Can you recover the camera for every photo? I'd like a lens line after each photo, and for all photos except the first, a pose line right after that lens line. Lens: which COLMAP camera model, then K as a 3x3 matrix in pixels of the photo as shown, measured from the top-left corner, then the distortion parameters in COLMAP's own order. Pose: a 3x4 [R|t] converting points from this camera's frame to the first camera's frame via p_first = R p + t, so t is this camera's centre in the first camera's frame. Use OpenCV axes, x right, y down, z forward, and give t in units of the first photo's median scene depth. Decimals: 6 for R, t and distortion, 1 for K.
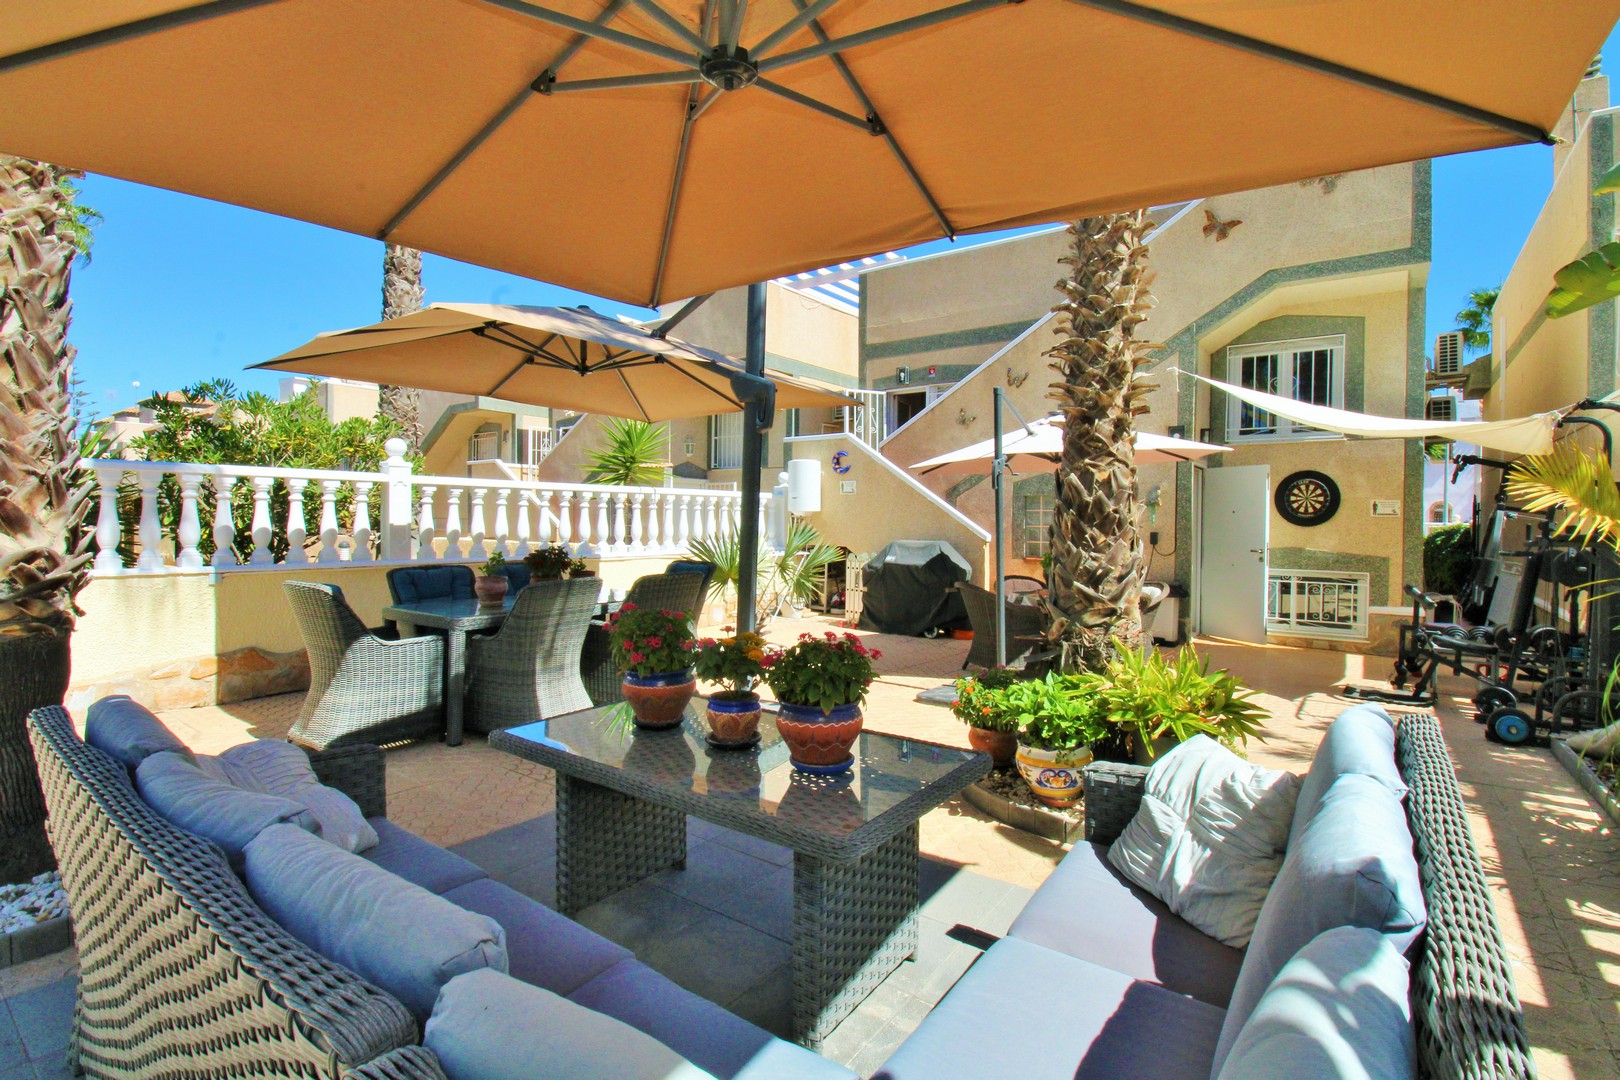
lens RADIAL K [[758.7, 0, 819.9], [0, 758.7, 526.7], [0, 0, 1]] dist [-0.013630, -0.005323]
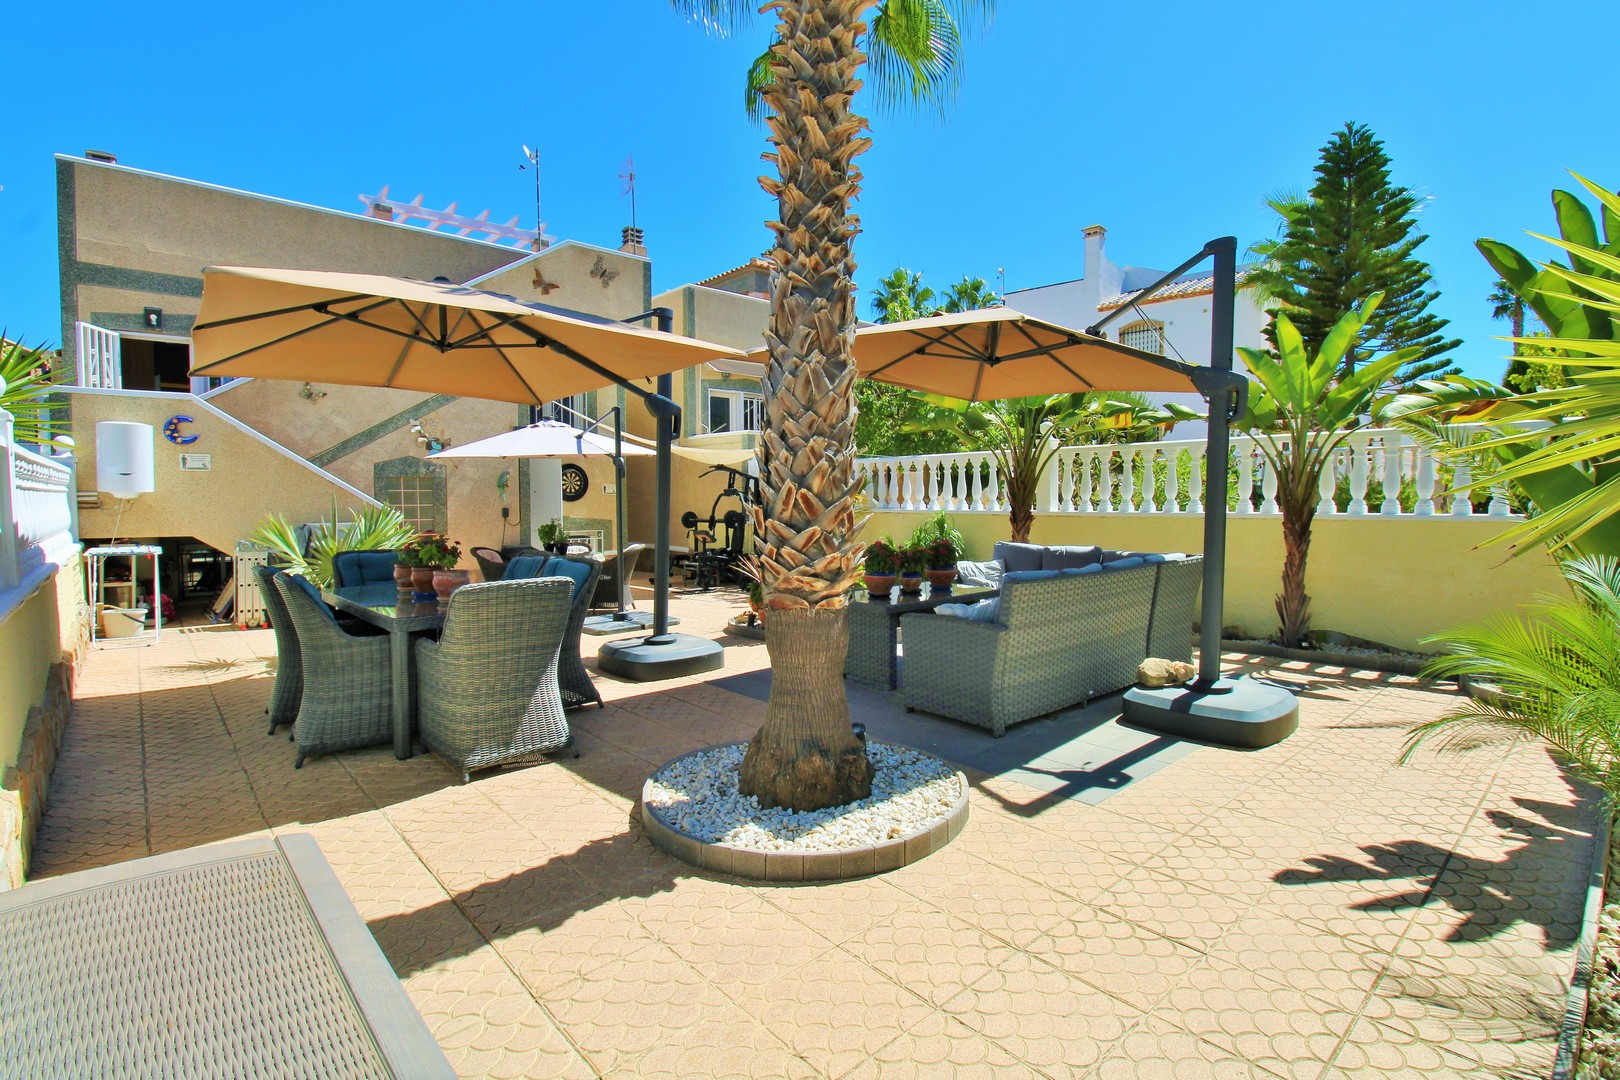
lens RADIAL K [[758.7, 0, 809.0], [0, 758.7, 538.1], [0, 0, 1]] dist [-0.013630, -0.005323]
pose [[0.204117, -0.060818, 0.977055, -0.707051], [0.011017, 0.998148, 0.059829, -0.013231], [-0.978884, -0.001448, 0.204409, 0.232569]]
